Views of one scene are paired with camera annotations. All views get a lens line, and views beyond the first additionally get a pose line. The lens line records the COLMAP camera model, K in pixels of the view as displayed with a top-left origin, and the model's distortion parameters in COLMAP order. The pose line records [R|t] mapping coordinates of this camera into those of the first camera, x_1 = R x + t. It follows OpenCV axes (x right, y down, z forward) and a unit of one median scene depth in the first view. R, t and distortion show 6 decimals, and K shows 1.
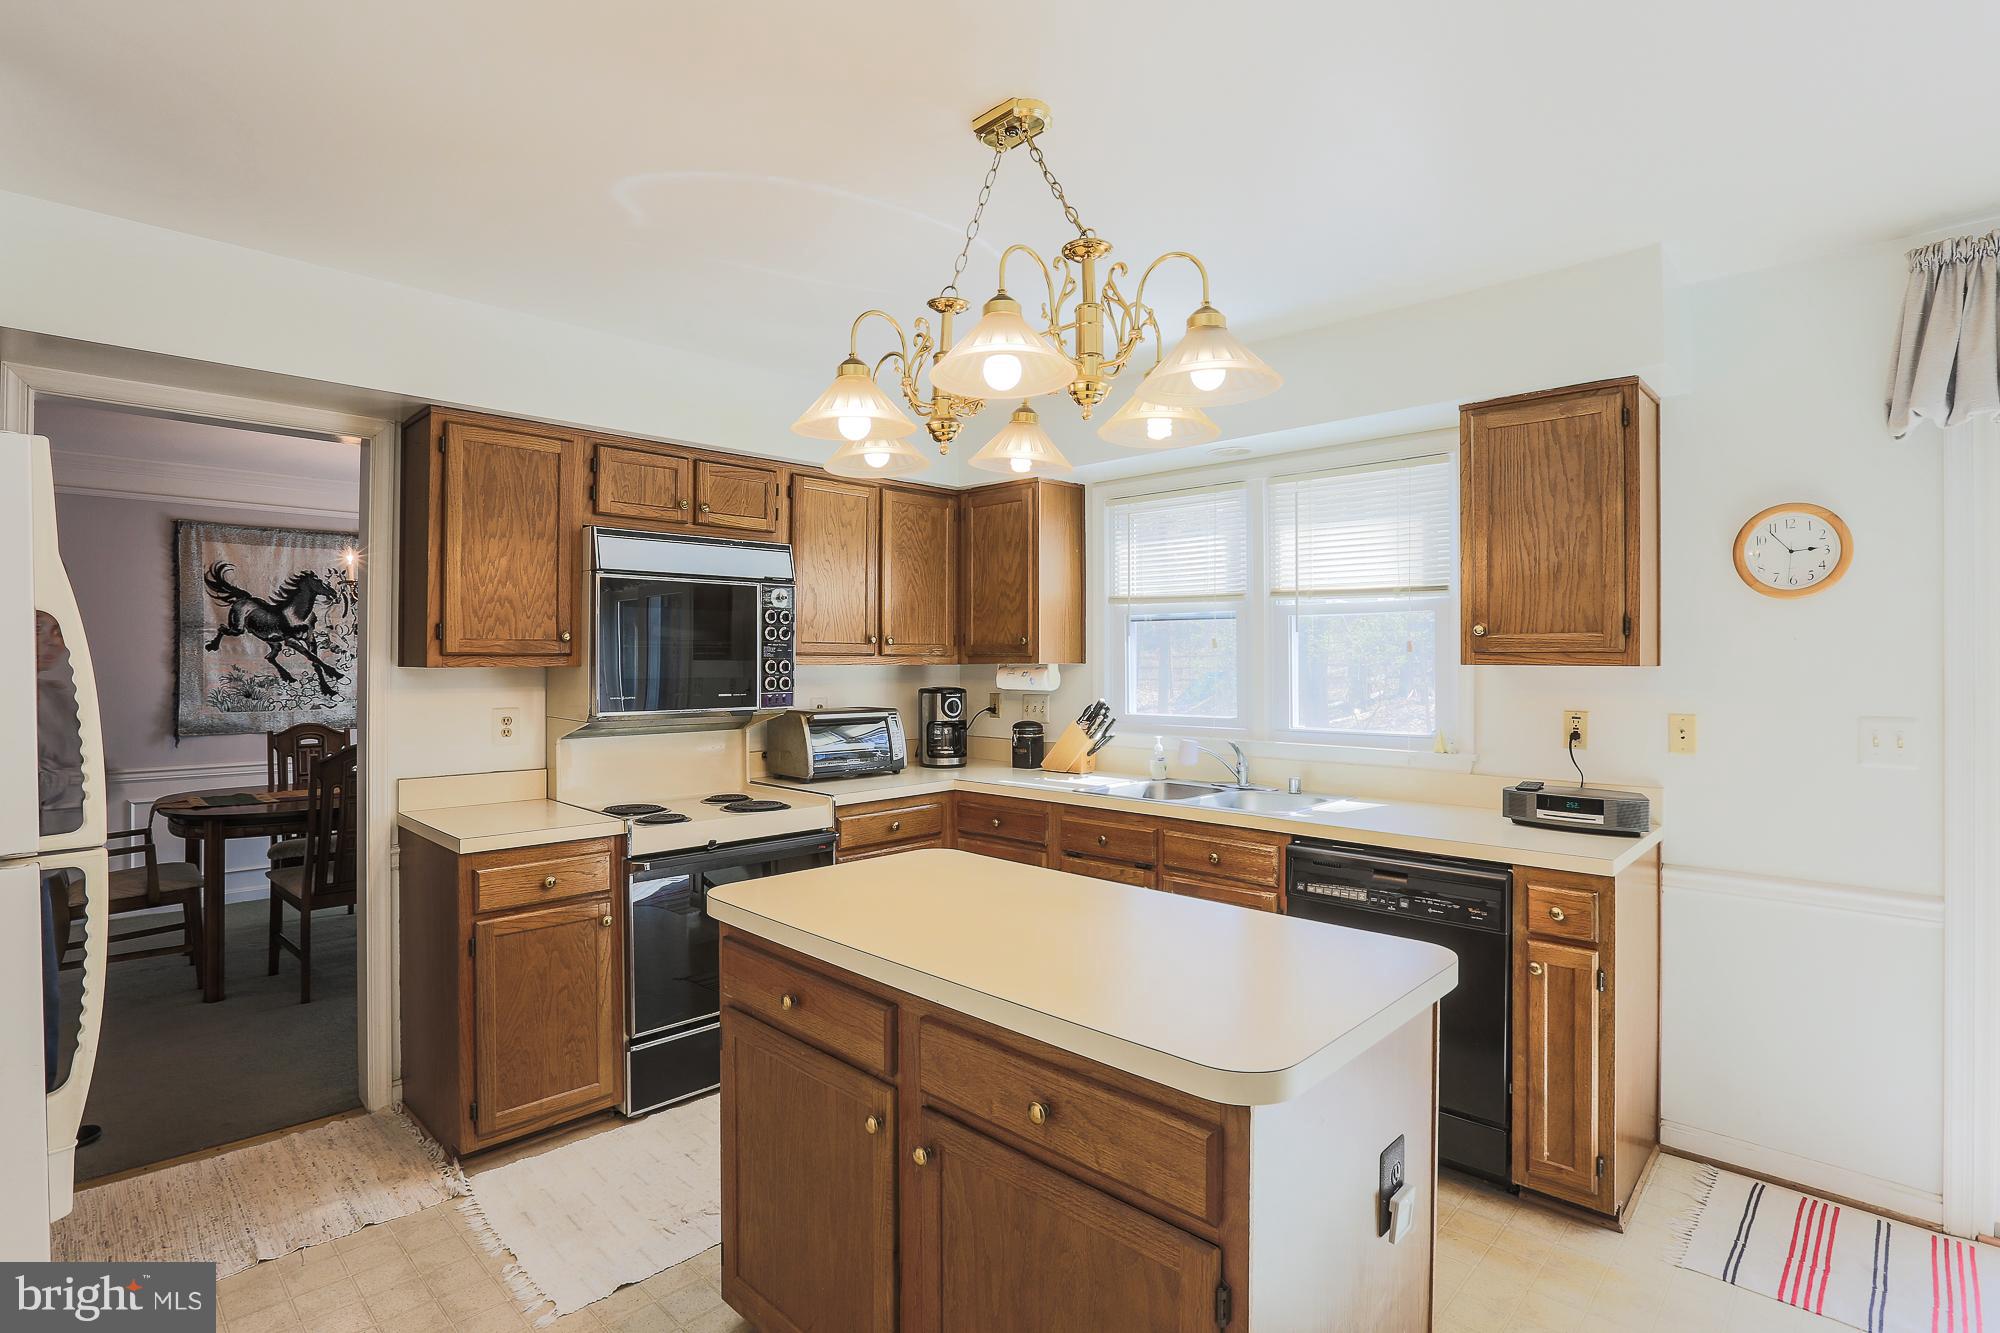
lens RADIAL K [[969.6, 0, 999.6], [0, 969.6, 660.6], [0, 0, 1]] dist [-0.032617, 0.001645]
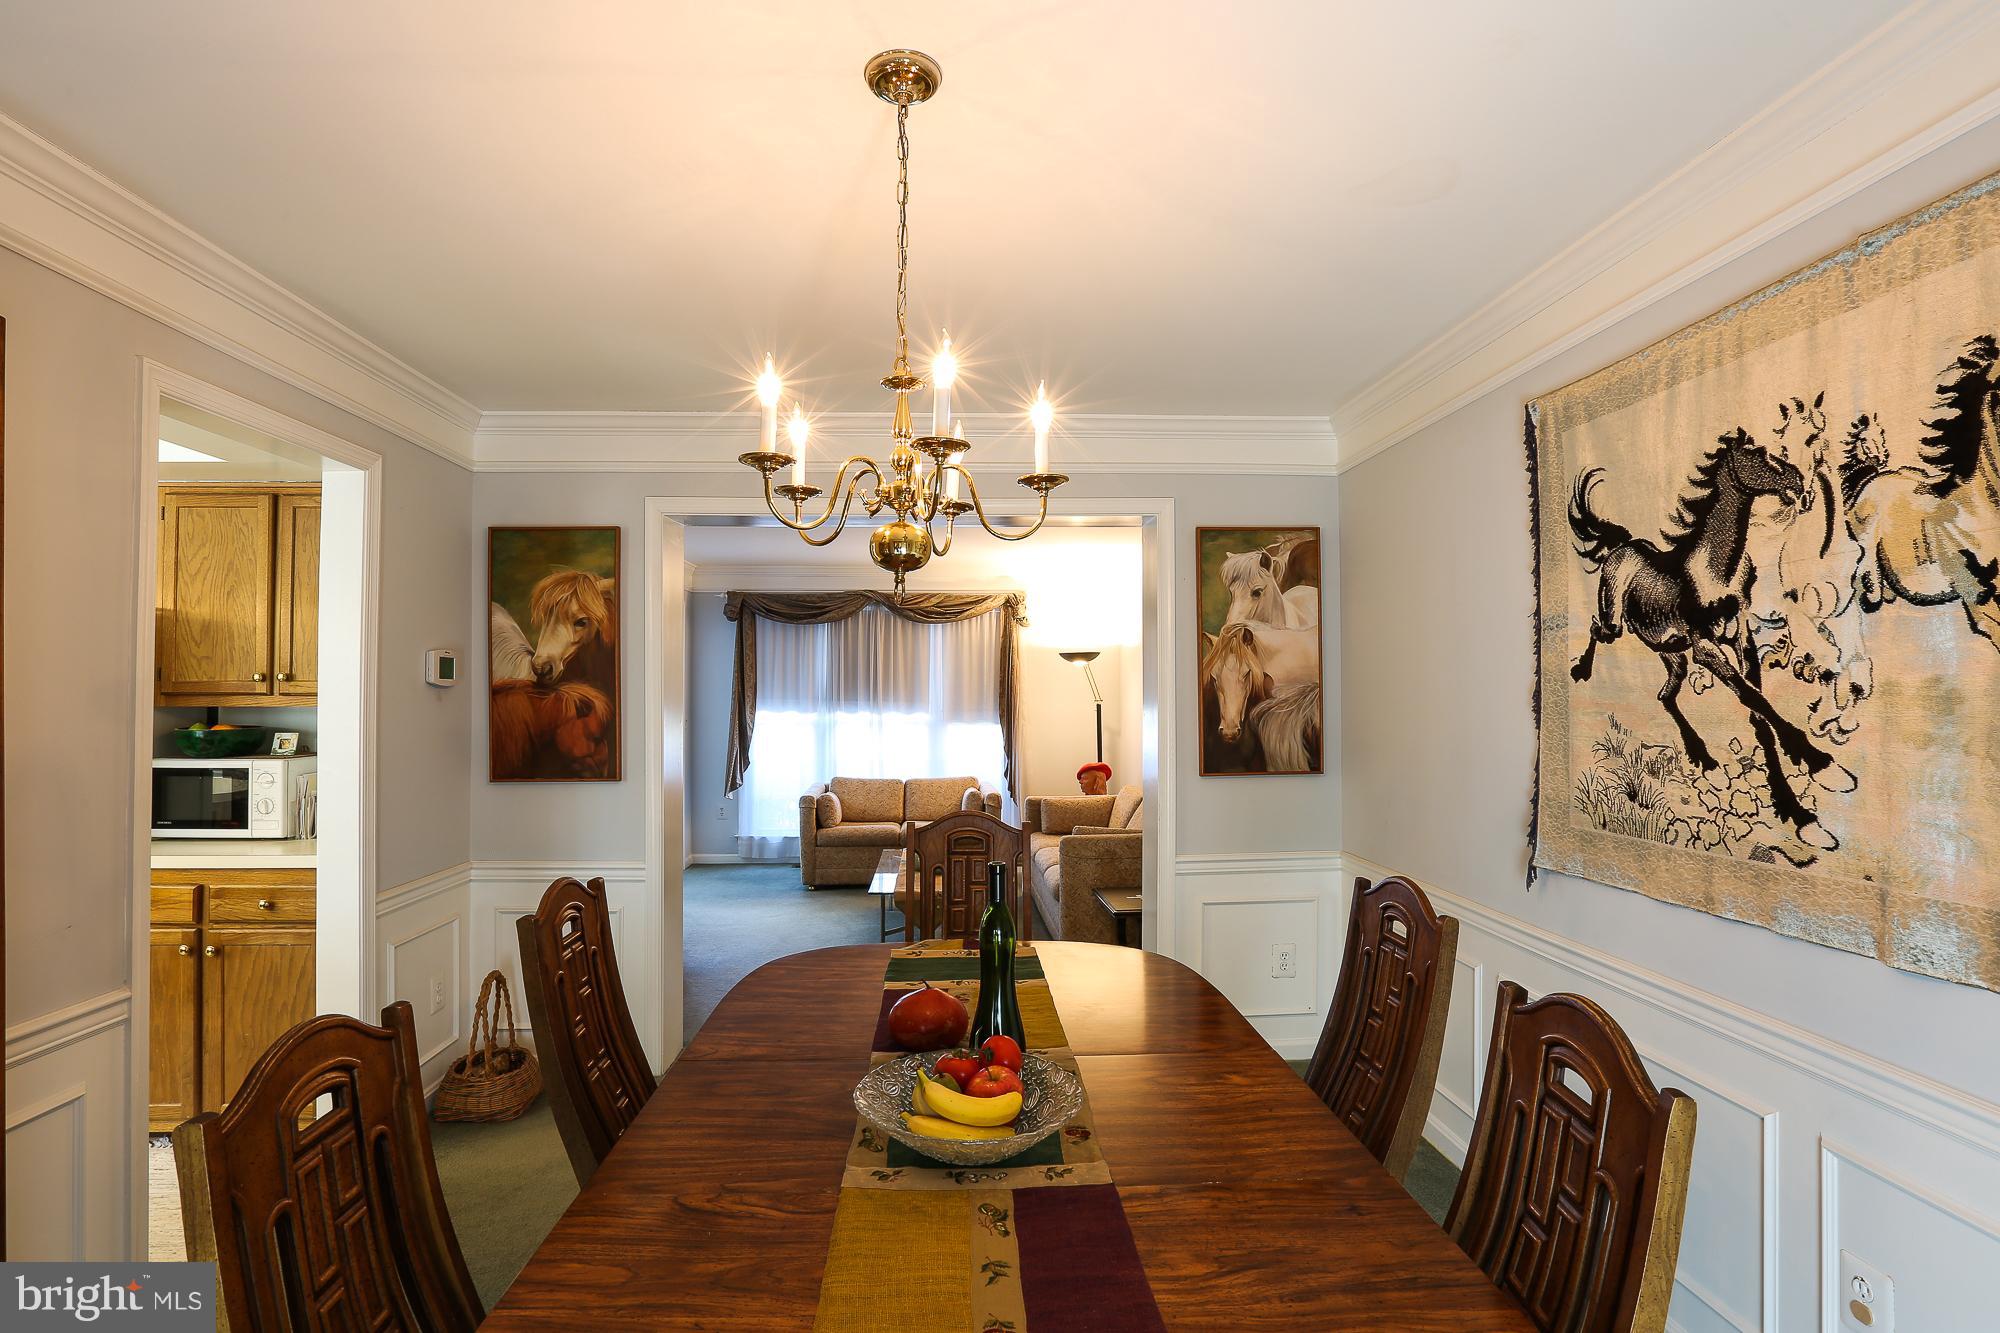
lens RADIAL K [[969.6, 0, 1000.6], [0, 969.6, 673.1], [0, 0, 1]] dist [-0.032617, 0.001645]
pose [[-0.684452, -0.015524, -0.728893, -0.323026], [0.003685, 0.999687, -0.024751, -0.004133], [0.729049, -0.019627, -0.684180, 1.048507]]
